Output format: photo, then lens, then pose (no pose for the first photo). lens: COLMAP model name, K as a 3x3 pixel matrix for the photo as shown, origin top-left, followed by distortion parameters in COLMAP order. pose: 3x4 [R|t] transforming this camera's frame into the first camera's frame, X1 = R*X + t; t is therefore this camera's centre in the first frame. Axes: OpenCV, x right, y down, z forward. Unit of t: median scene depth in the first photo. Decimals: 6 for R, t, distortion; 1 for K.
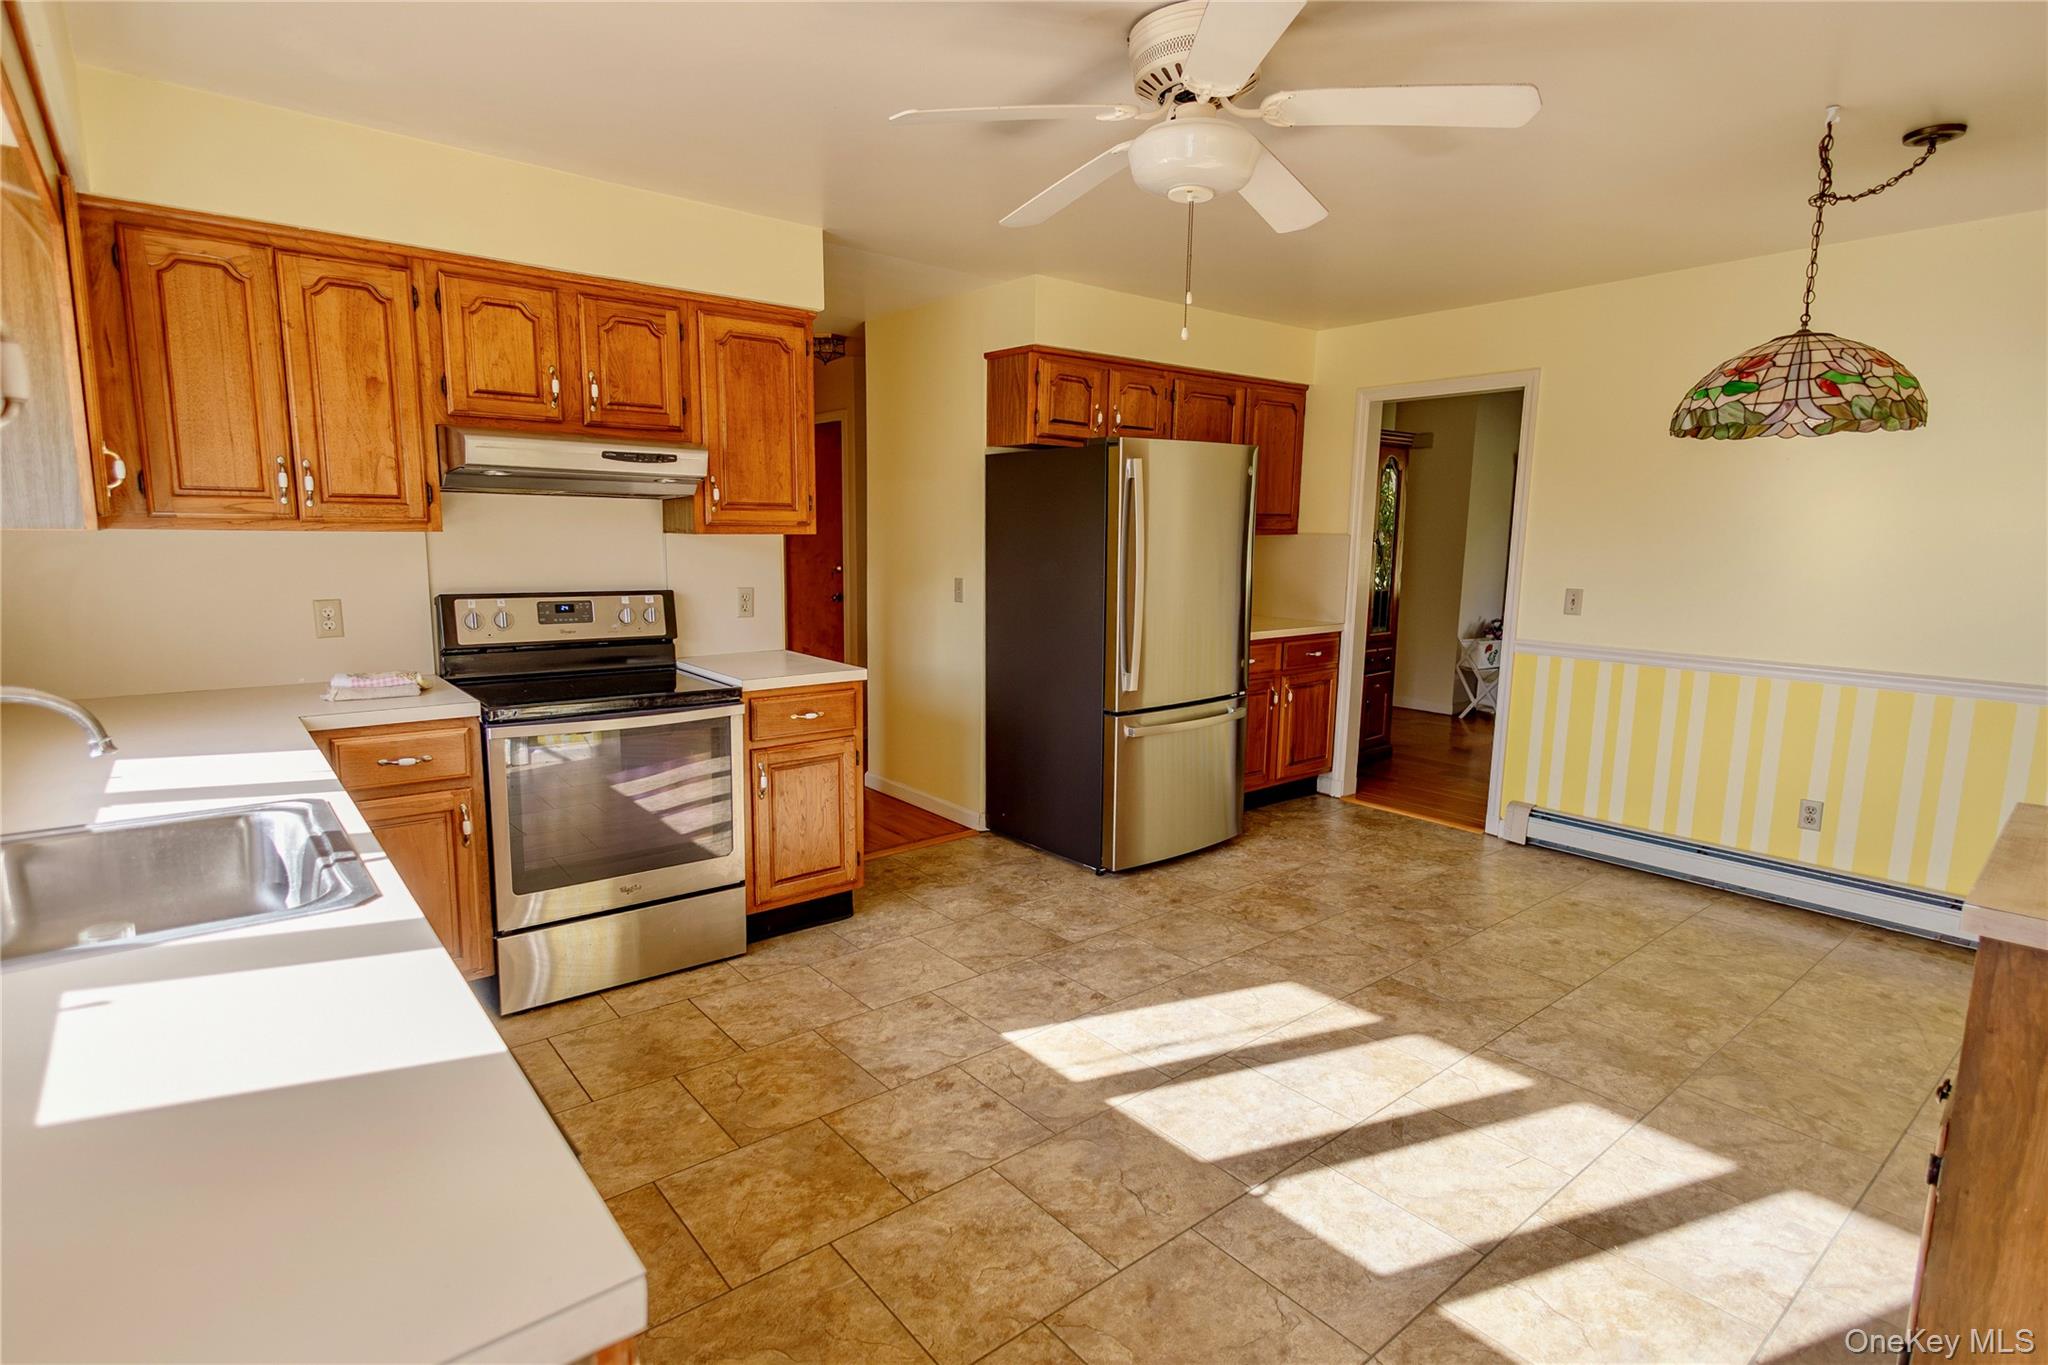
lens RADIAL K [[1018.2, 0, 987.7], [0, 1018.2, 683.6], [0, 0, 1]] dist [0.014626, -0.000161]
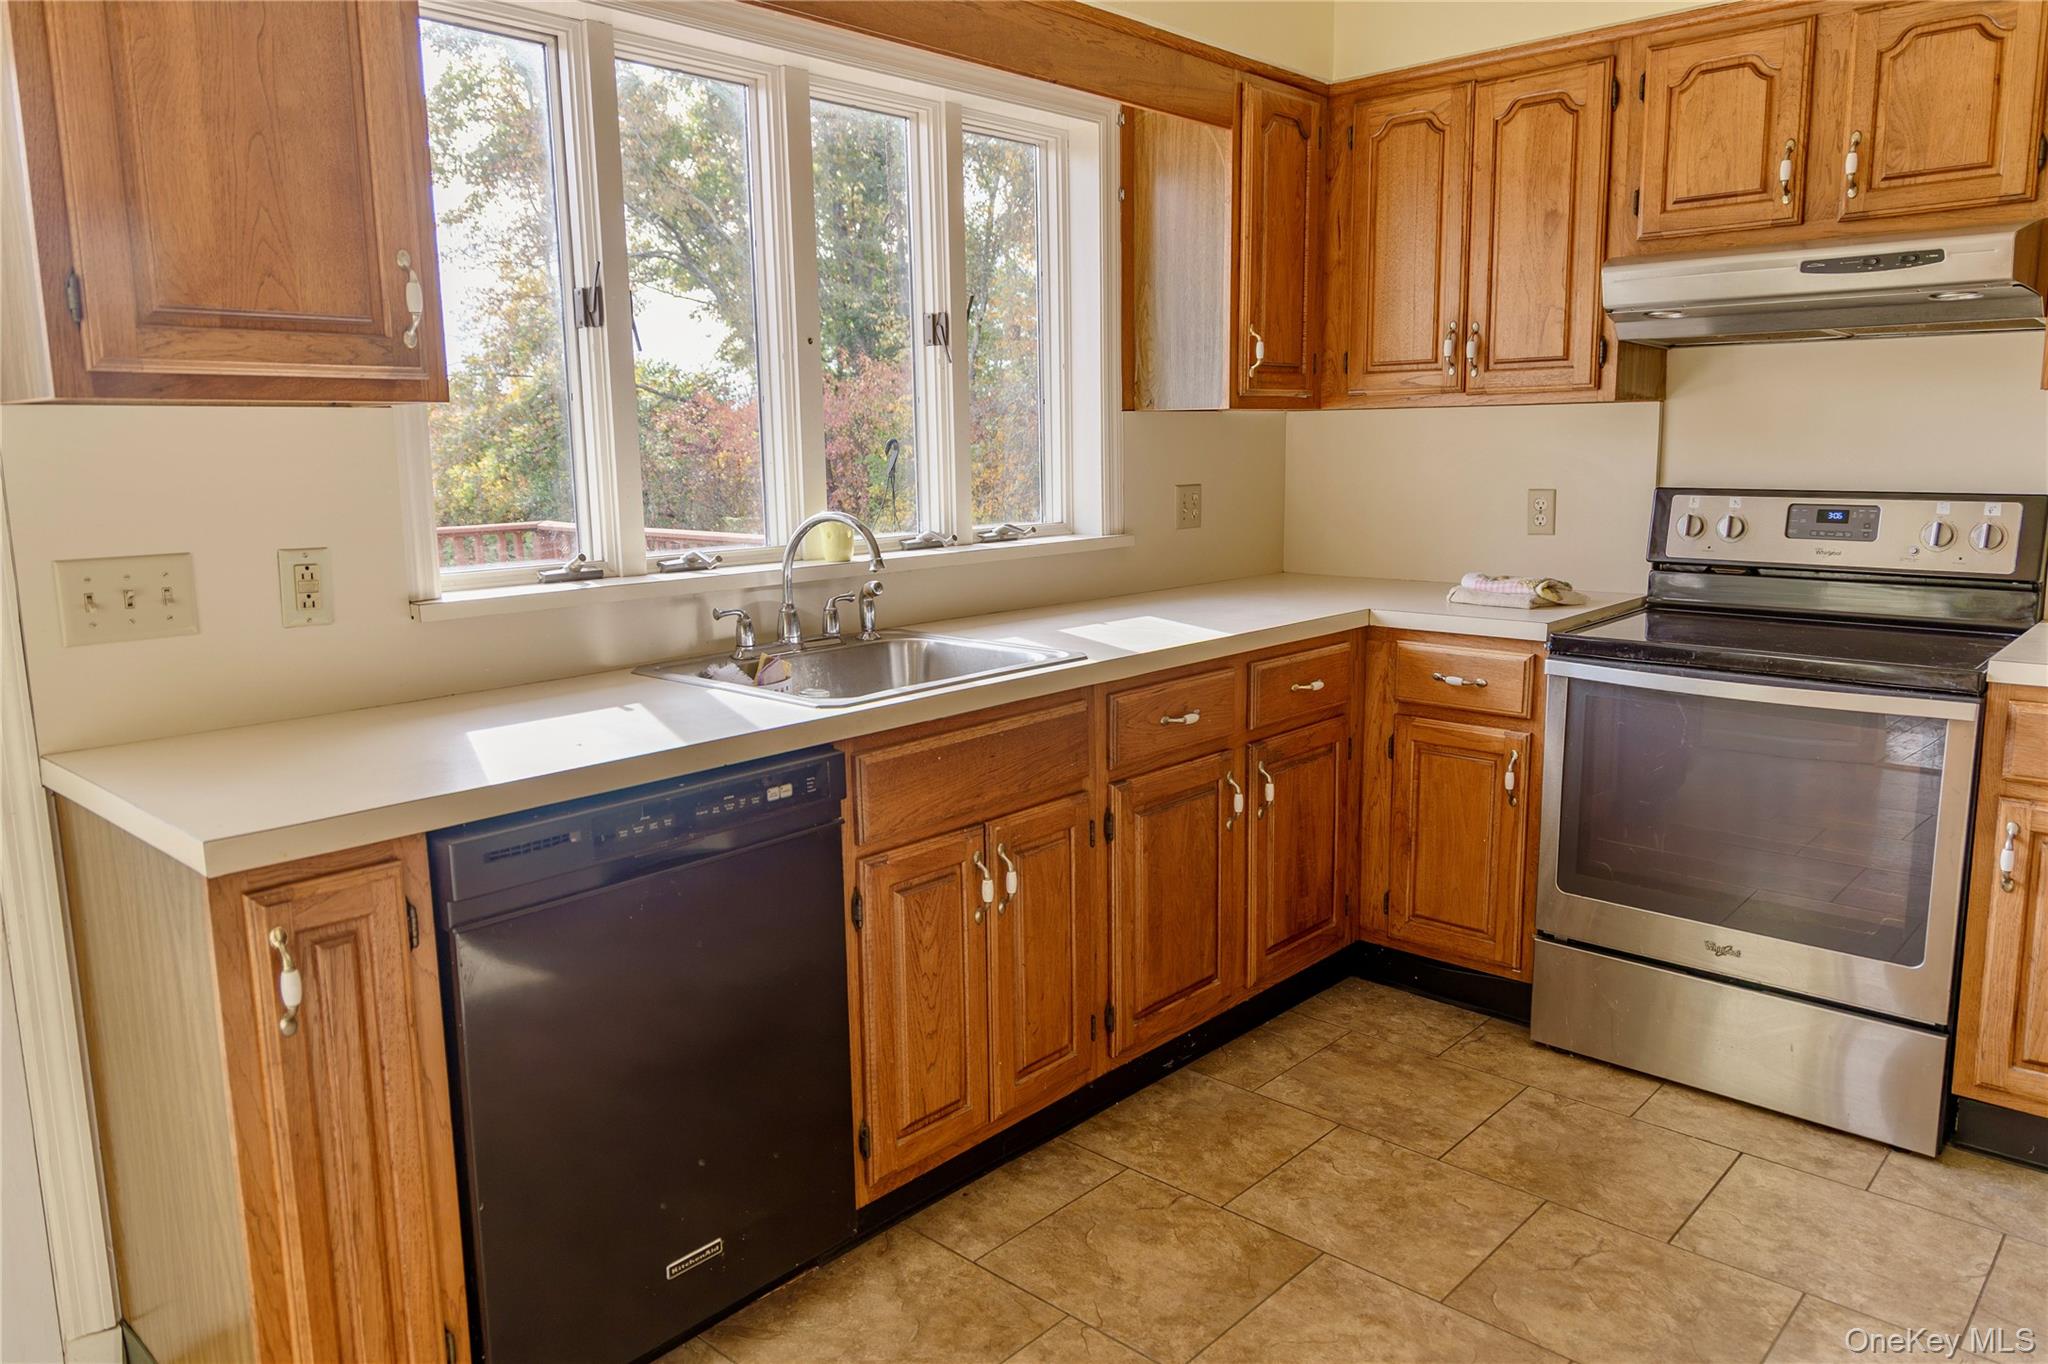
lens RADIAL K [[1401.3, 0, 1021.7], [0, 1401.3, 665.5], [0, 0, 1]] dist [-0.001219, 0.001830]
pose [[0.161959, 0.143597, -0.976294, 0.450652], [-0.132961, 0.983509, 0.122601, -0.026220], [0.977799, 0.109953, 0.178381, 0.428530]]
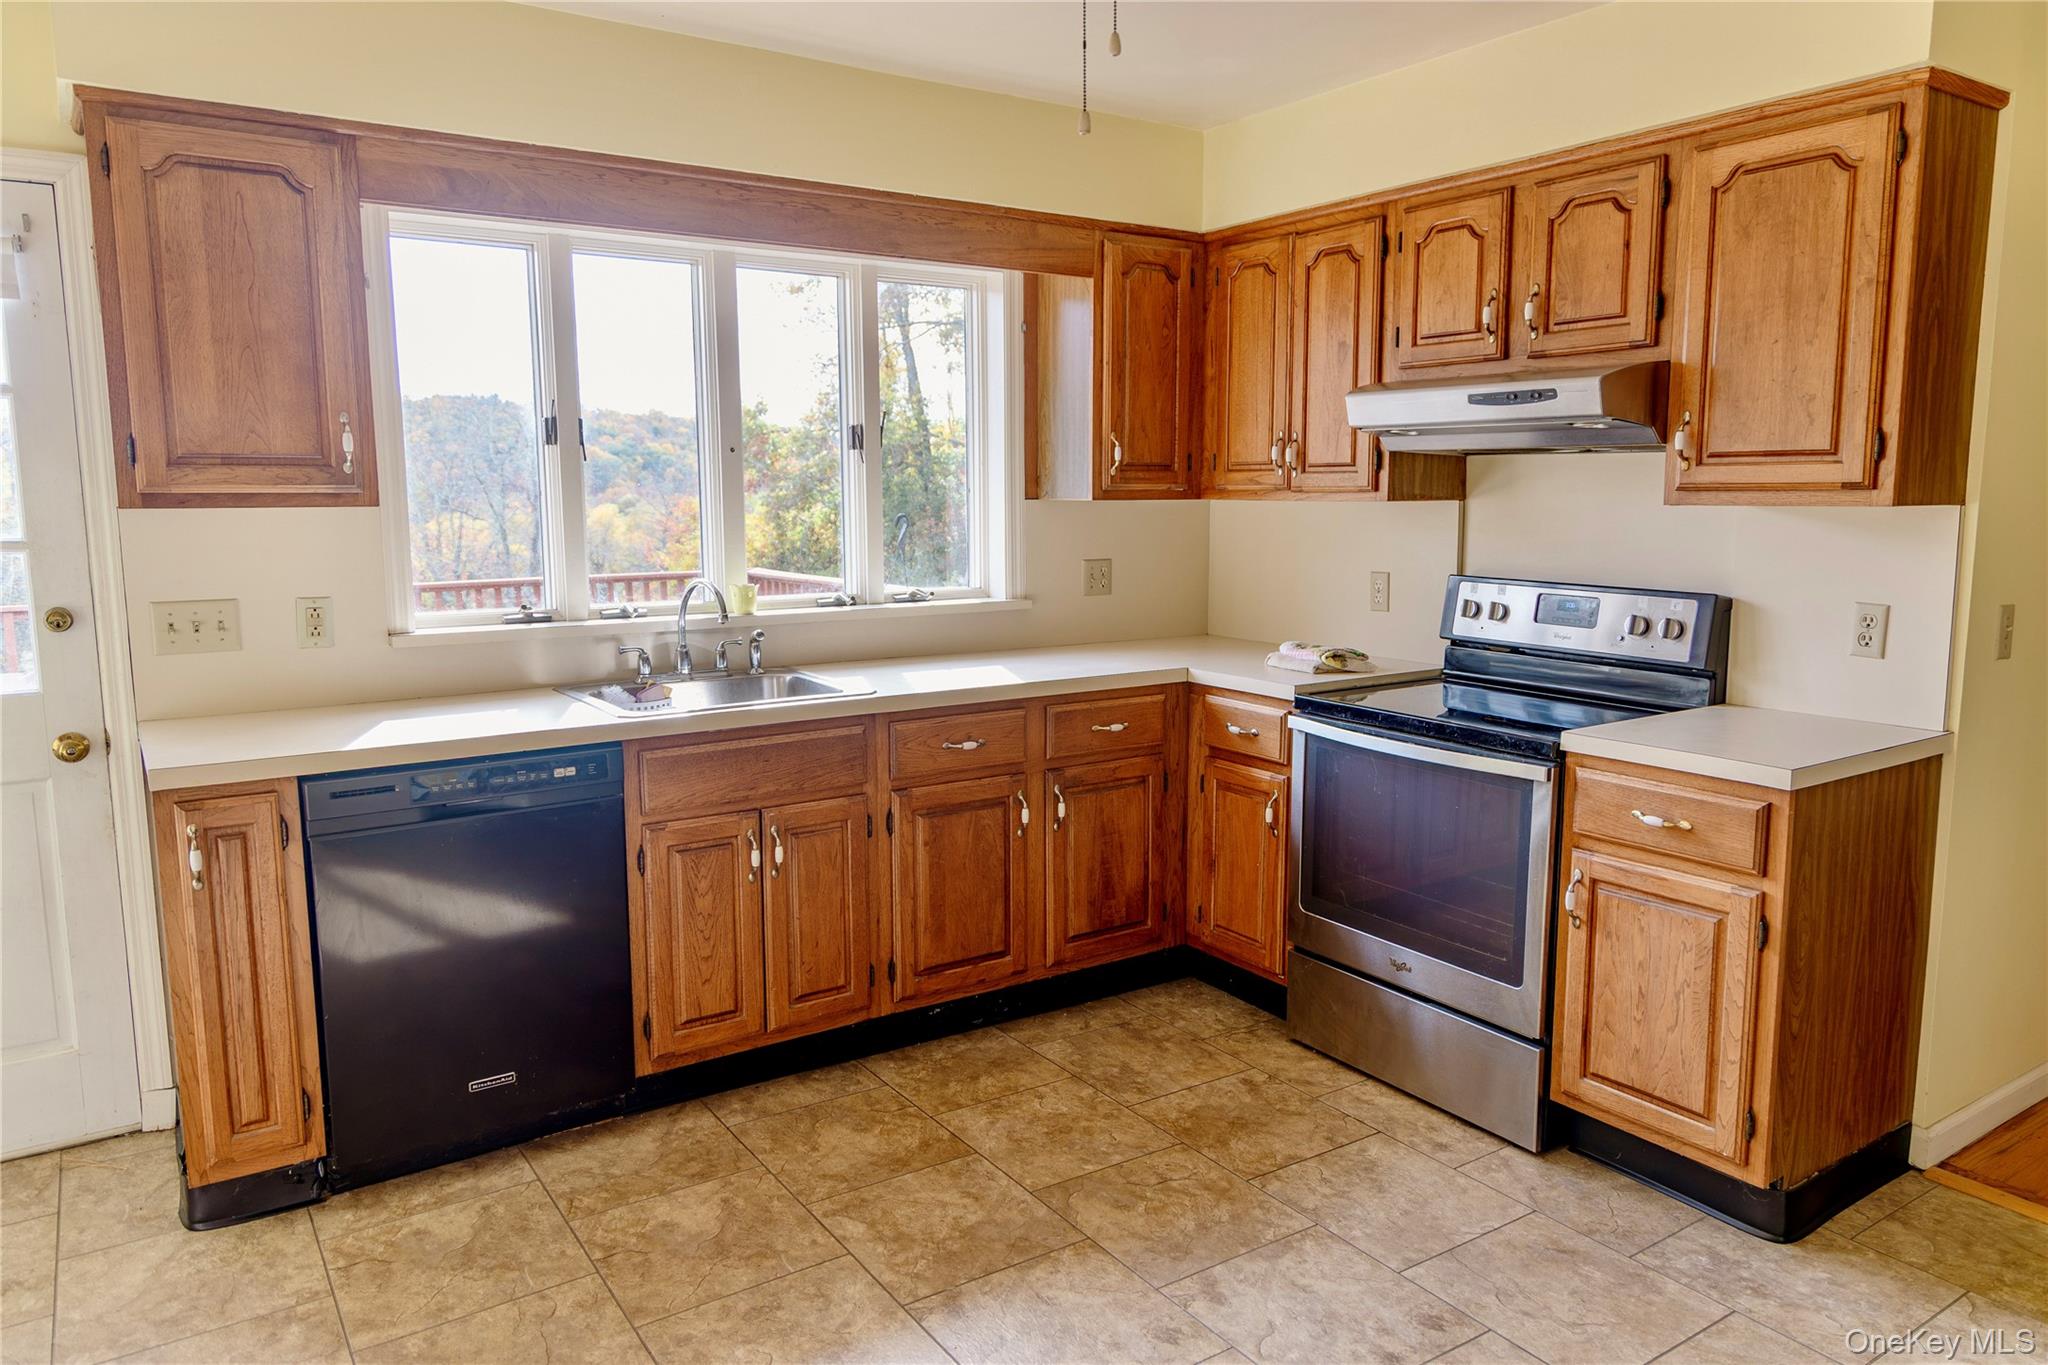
lens RADIAL K [[1375.9, 0, 1036.0], [0, 1375.9, 670.7], [0, 0, 1]] dist [0.009466, -0.002062]
pose [[-0.068193, 0.120808, -0.990331, 0.726256], [-0.151148, 0.979932, 0.129948, -0.118591], [0.986156, 0.158548, -0.048564, 0.814225]]
